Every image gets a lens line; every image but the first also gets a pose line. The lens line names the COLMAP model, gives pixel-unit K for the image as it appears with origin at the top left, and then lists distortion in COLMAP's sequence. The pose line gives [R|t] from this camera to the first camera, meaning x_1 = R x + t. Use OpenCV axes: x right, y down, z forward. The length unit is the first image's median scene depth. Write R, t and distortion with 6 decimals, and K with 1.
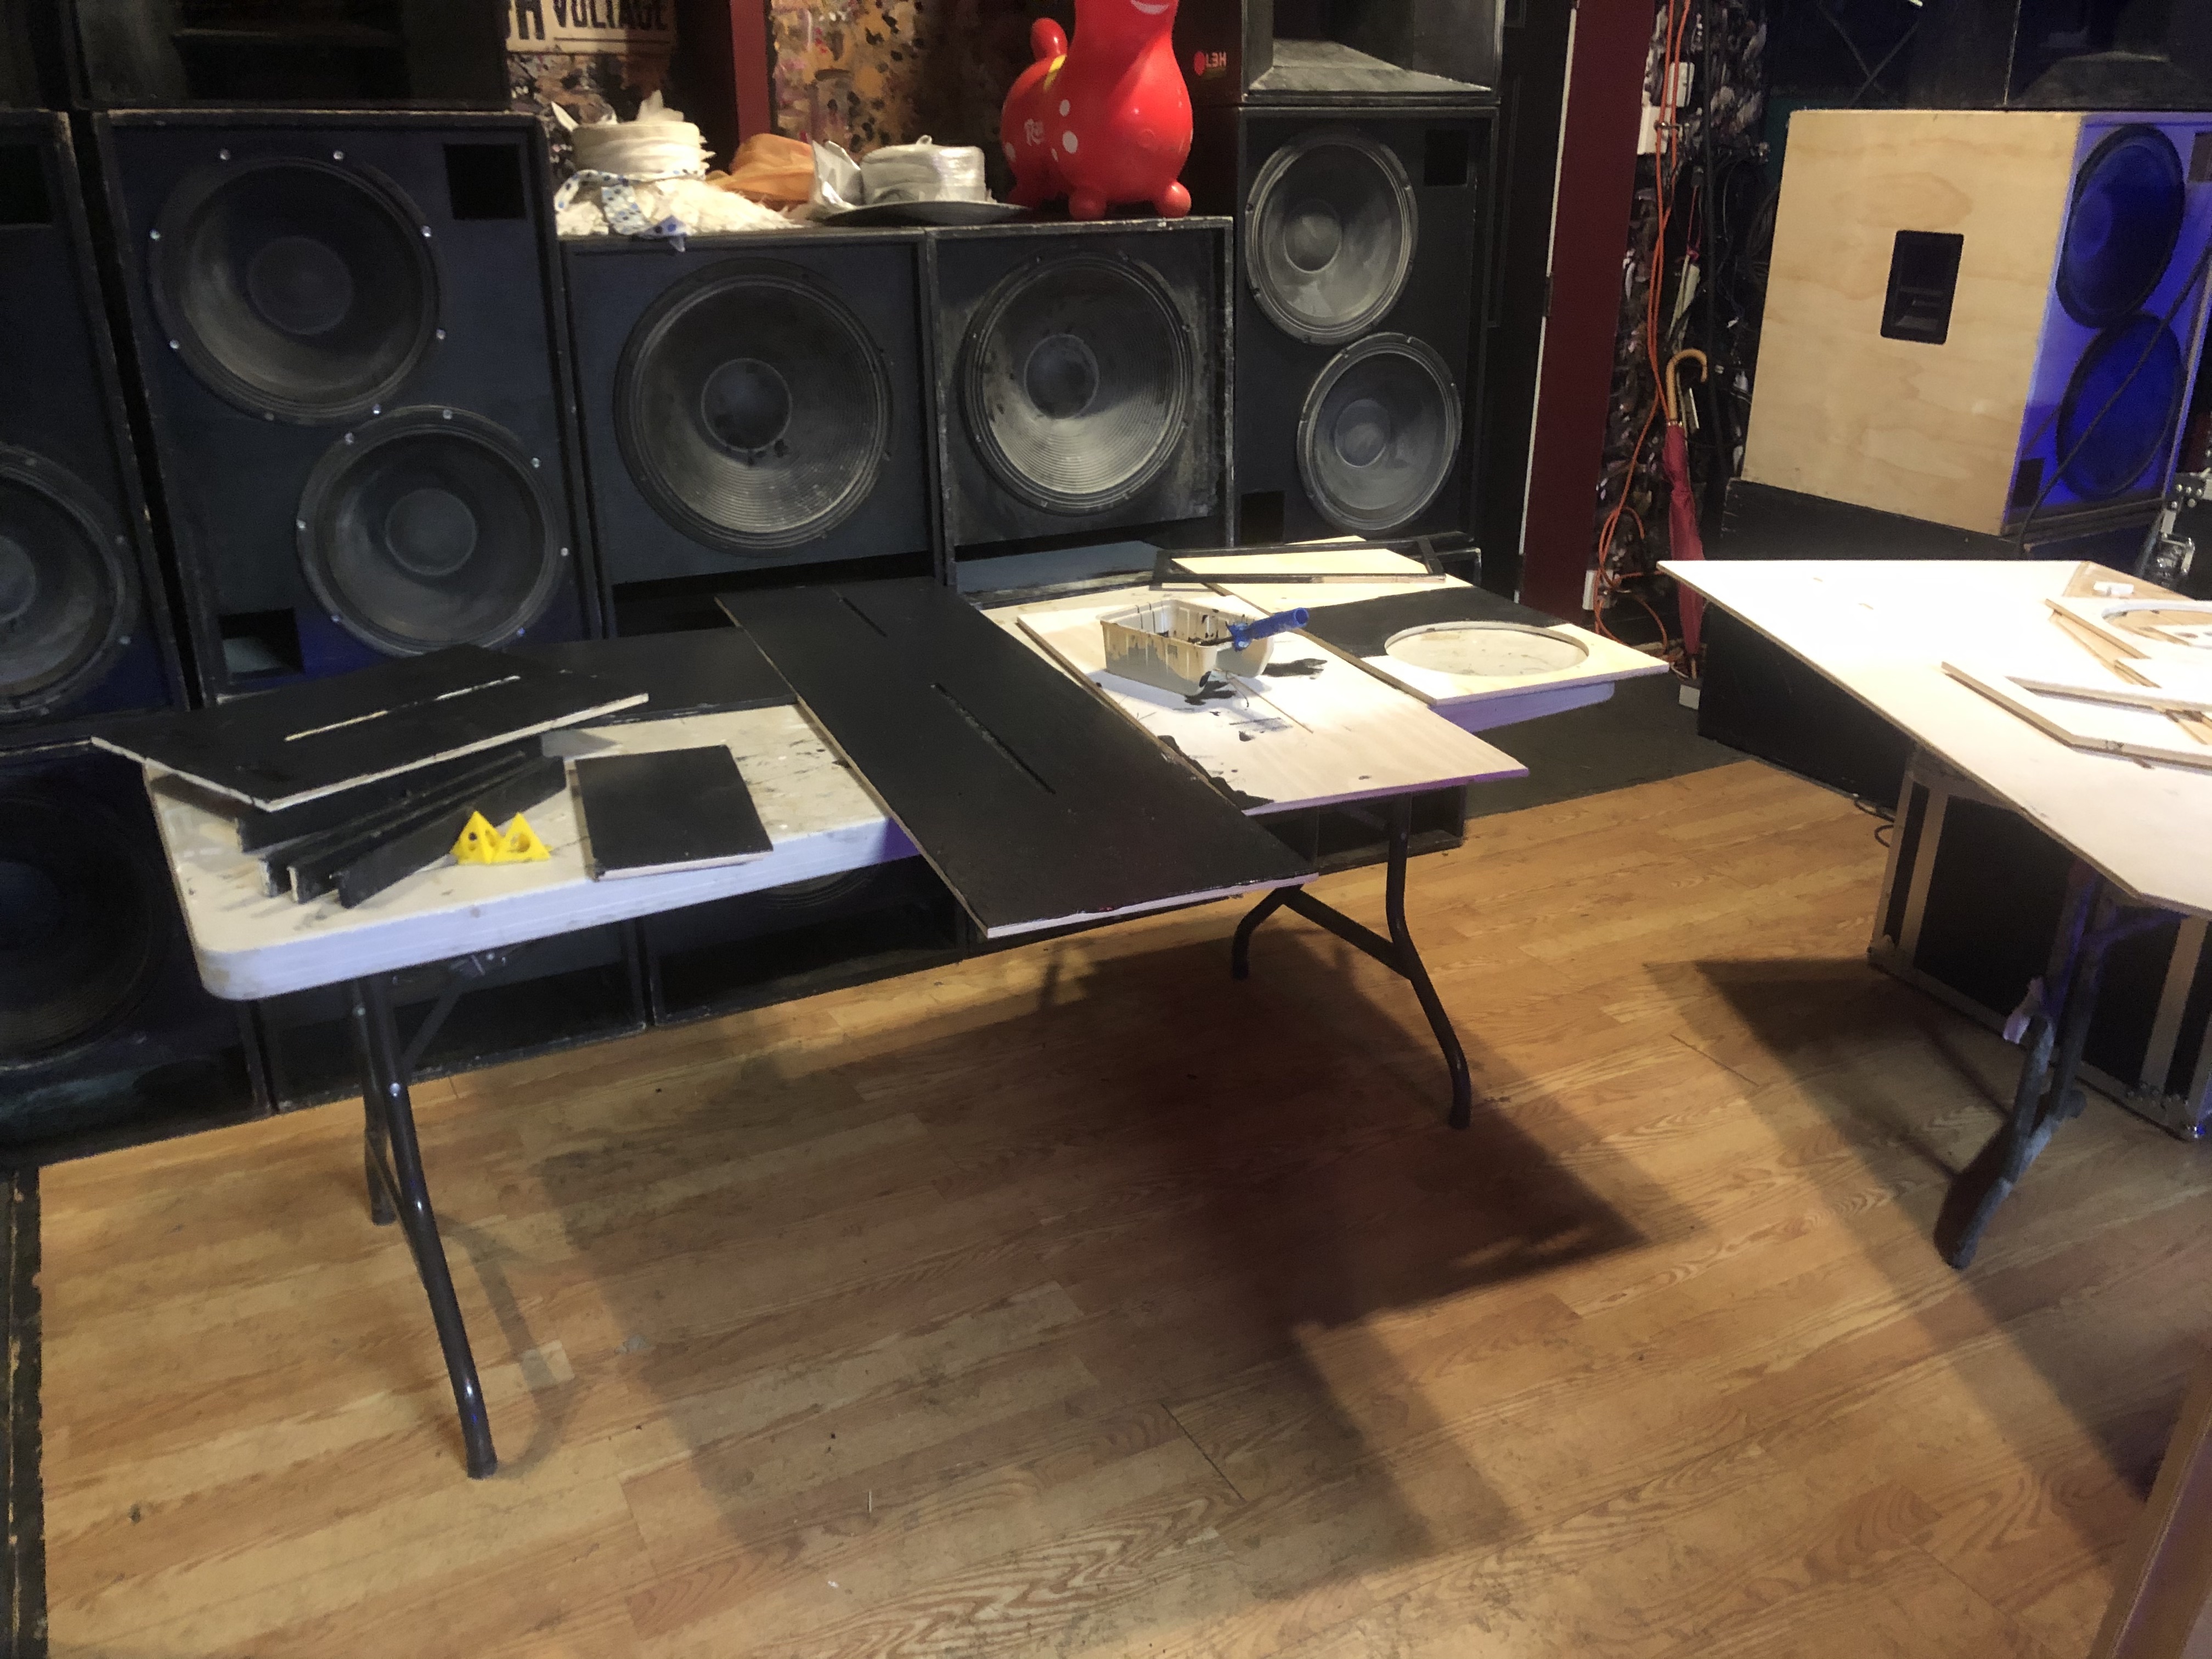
lens RADIAL K [[1815.5, 0, 1106.0], [0, 1815.5, 829.5], [0, 0, 1]] dist [0.050773, -0.093566]
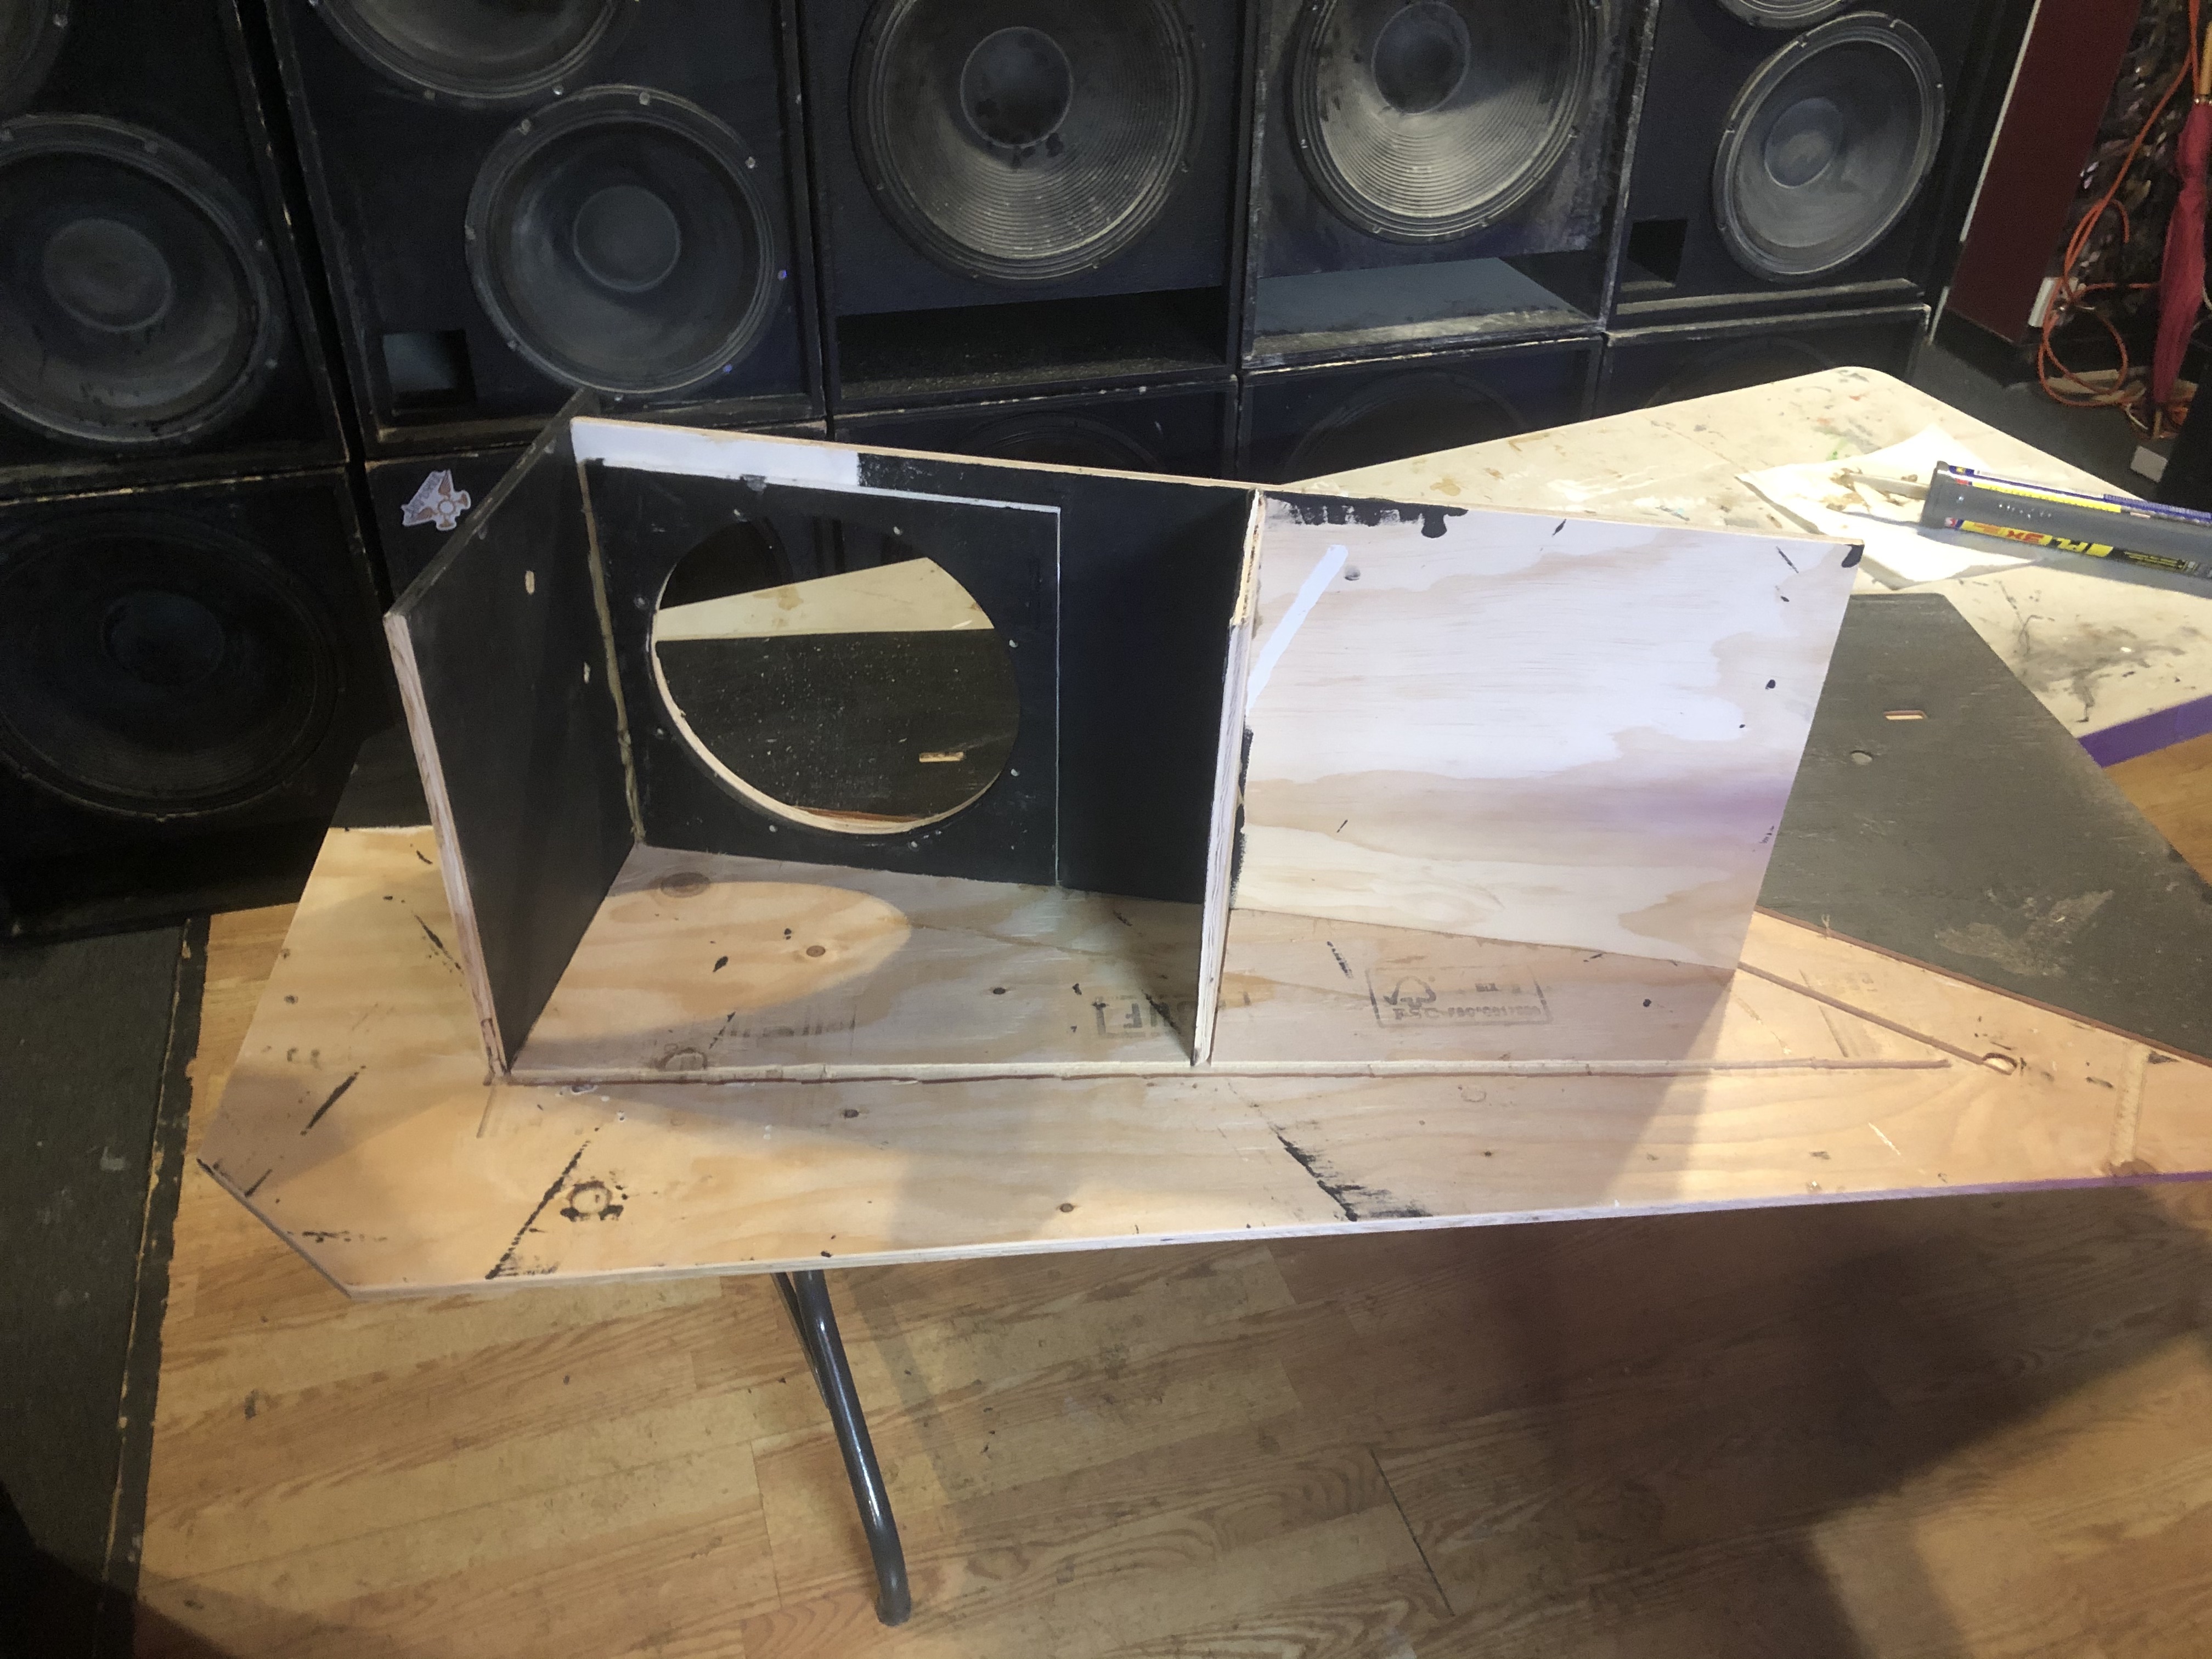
lens RADIAL K [[1816.7, 0, 1106.0], [0, 1816.7, 829.5], [0, 0, 1]] dist [0.007893, -0.005584]
pose [[0.982693, 0.129645, -0.132314, -0.013766], [-0.092505, 0.962283, 0.255839, -0.142955], [0.160492, -0.239172, 0.957622, 0.191656]]
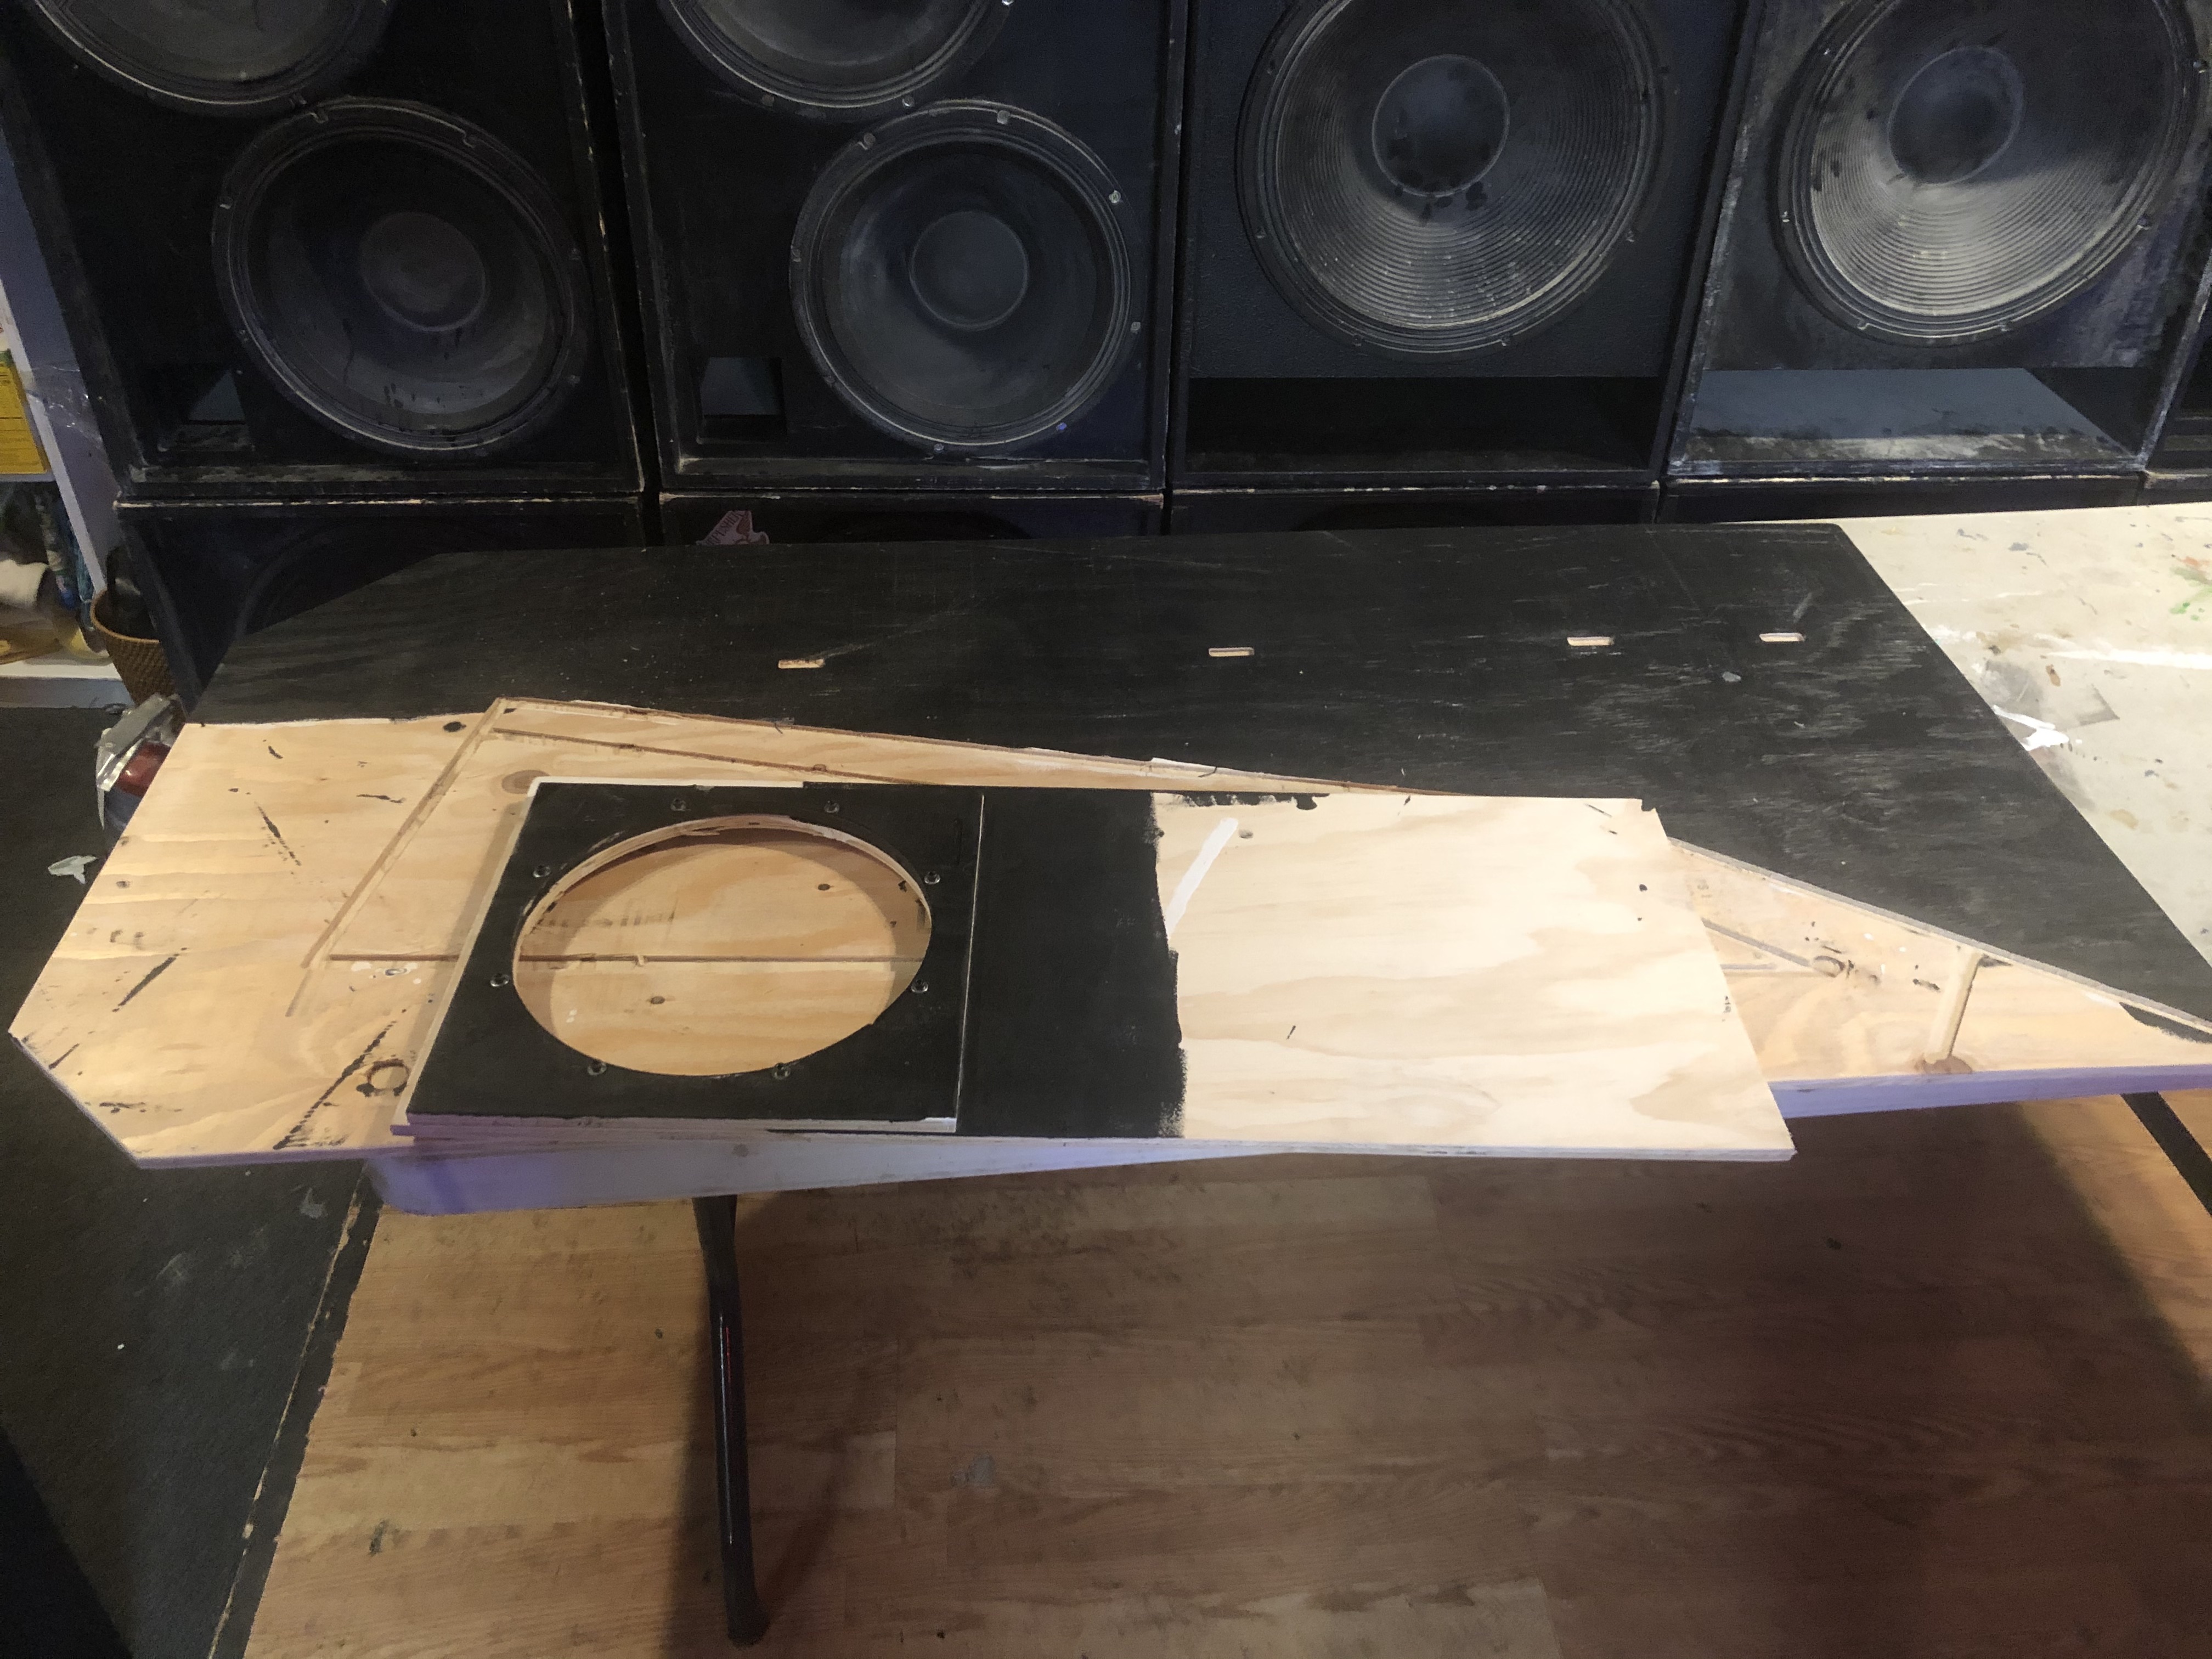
lens RADIAL K [[1802.4, 0, 1106.0], [0, 1802.4, 829.5], [0, 0, 1]] dist [-0.001781, 0.024760]
pose [[0.911449, 0.267504, -0.312573, -0.037117], [-0.172215, 0.938062, 0.300636, -0.188208], [0.373634, -0.220185, 0.901064, 0.338424]]
